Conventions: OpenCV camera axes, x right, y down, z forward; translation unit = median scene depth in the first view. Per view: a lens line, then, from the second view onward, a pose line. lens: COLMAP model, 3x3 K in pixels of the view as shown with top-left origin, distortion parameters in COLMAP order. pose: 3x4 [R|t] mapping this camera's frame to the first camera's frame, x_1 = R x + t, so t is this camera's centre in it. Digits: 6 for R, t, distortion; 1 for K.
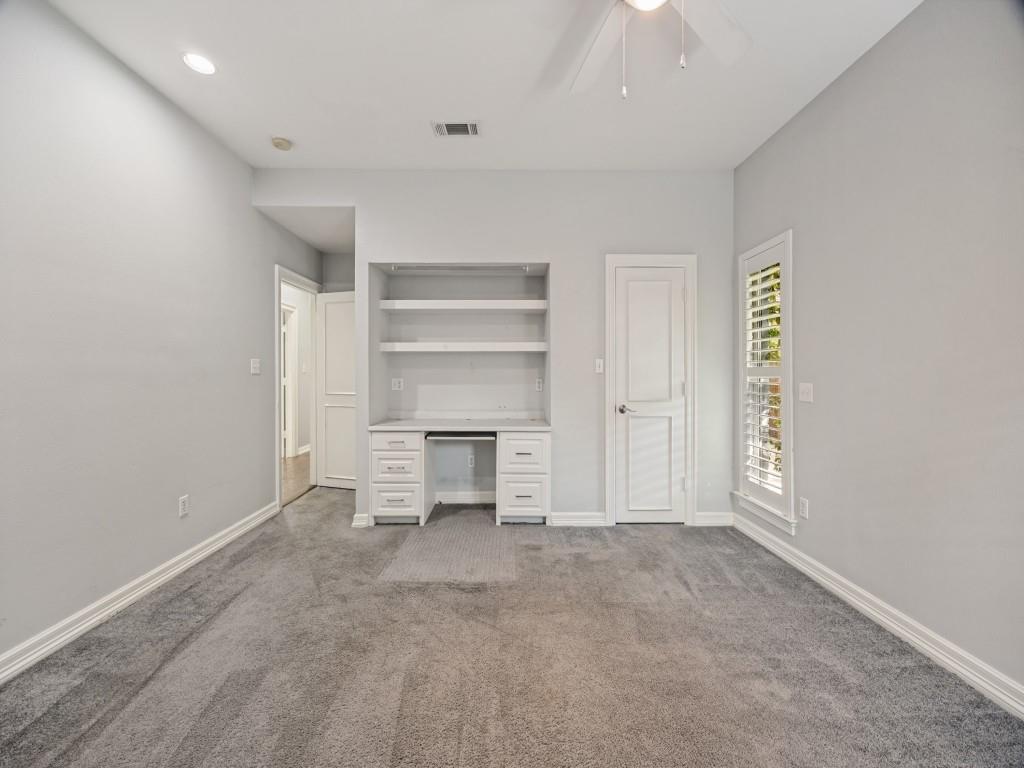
lens RADIAL K [[392.7, 0, 512.0], [0, 392.7, 384.0], [0, 0, 1]] dist [-0.000552, 0.000098]
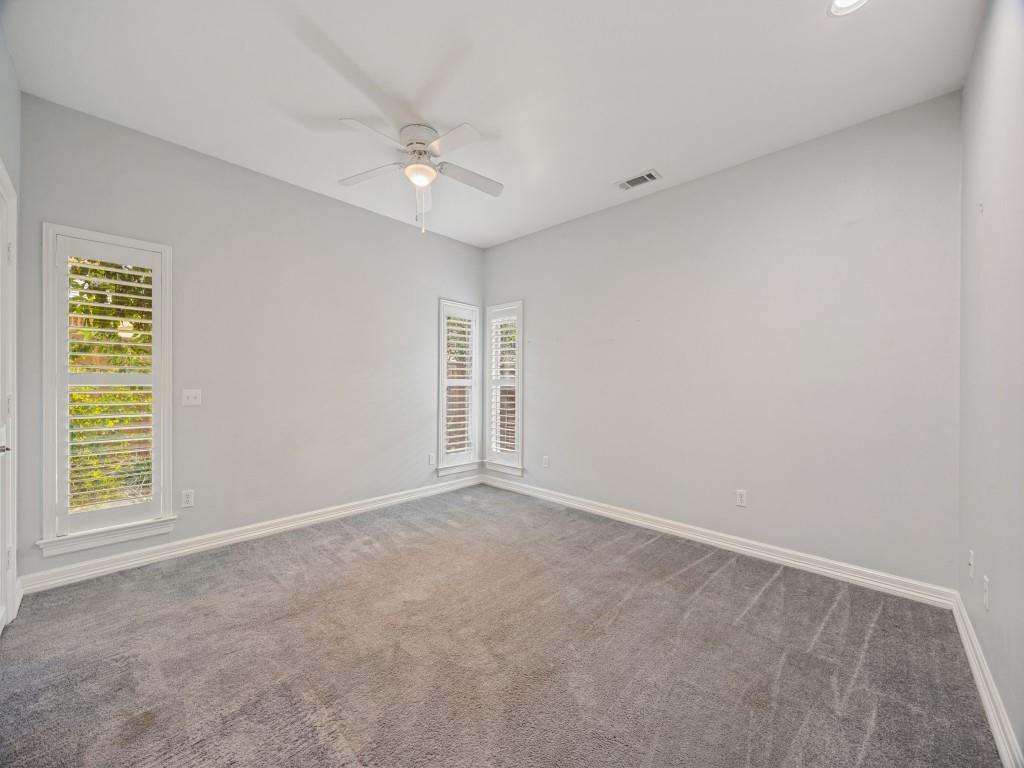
lens RADIAL K [[392.7, 0, 512.0], [0, 392.7, 384.0], [0, 0, 1]] dist [-0.000552, 0.000098]
pose [[-0.723606, -0.003016, 0.690206, -0.723247], [0.008020, 0.999886, 0.012777, -0.023956], [-0.690166, 0.014781, -0.723500, 1.162999]]
